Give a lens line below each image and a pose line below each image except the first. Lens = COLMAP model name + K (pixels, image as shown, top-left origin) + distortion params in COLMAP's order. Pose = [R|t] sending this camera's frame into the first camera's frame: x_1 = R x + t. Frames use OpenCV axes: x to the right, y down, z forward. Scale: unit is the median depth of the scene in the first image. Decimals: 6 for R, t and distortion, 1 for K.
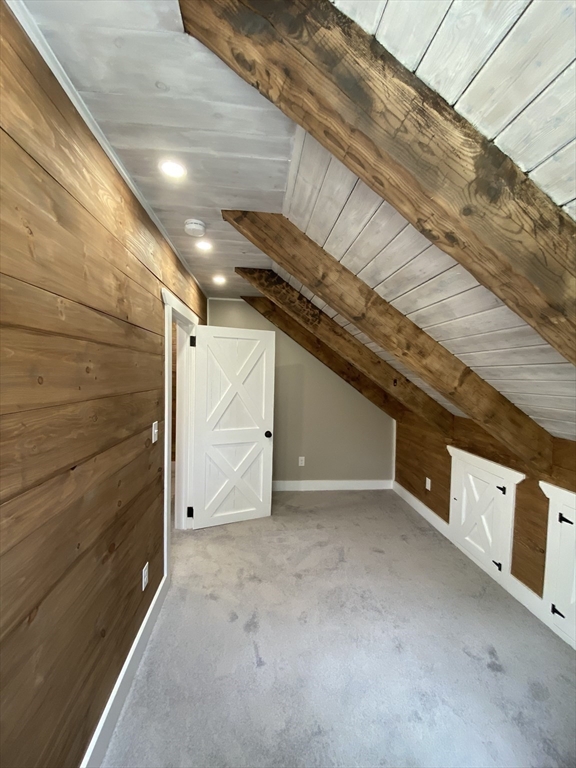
lens RADIAL K [[310.9, 0, 290.8], [0, 310.9, 377.2], [0, 0, 1]] dist [-0.001215, -0.002153]
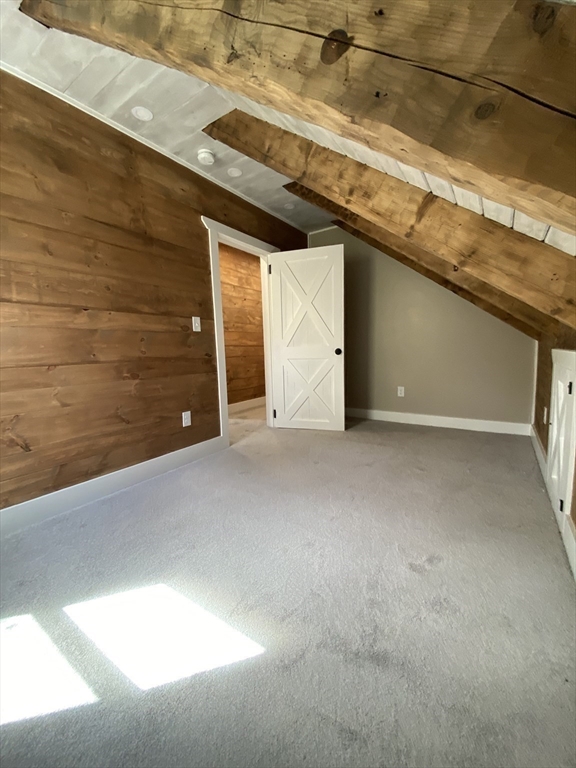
lens RADIAL K [[310.9, 0, 289.9], [0, 310.9, 382.2], [0, 0, 1]] dist [-0.001215, -0.002153]
pose [[0.773019, 0.025478, -0.633871, 0.799135], [0.033373, 0.996176, 0.080740, 0.350497], [0.633504, -0.083568, 0.769213, 0.182246]]
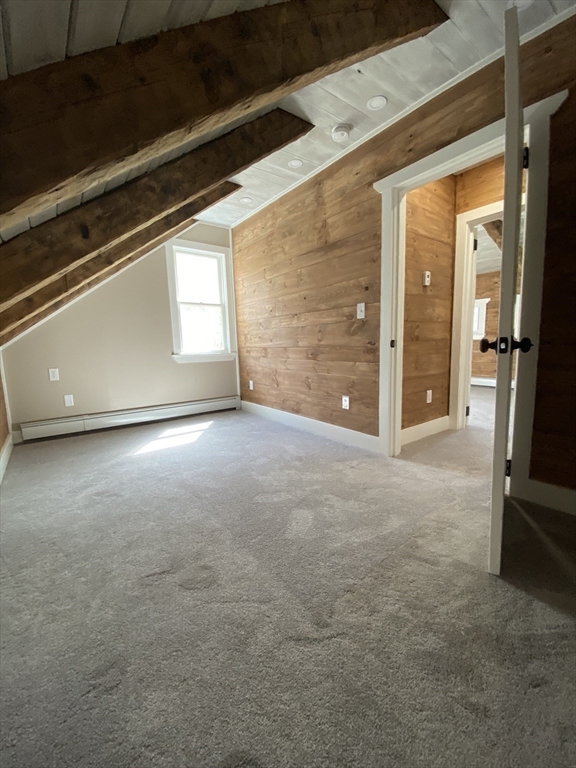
lens RADIAL K [[310.9, 0, 286.0], [0, 310.9, 388.8], [0, 0, 1]] dist [-0.001215, -0.002153]
pose [[-0.846762, 0.089921, -0.524317, 0.596436], [0.012274, 0.988650, 0.149733, 0.316539], [0.531830, 0.120353, -0.838255, 2.050535]]
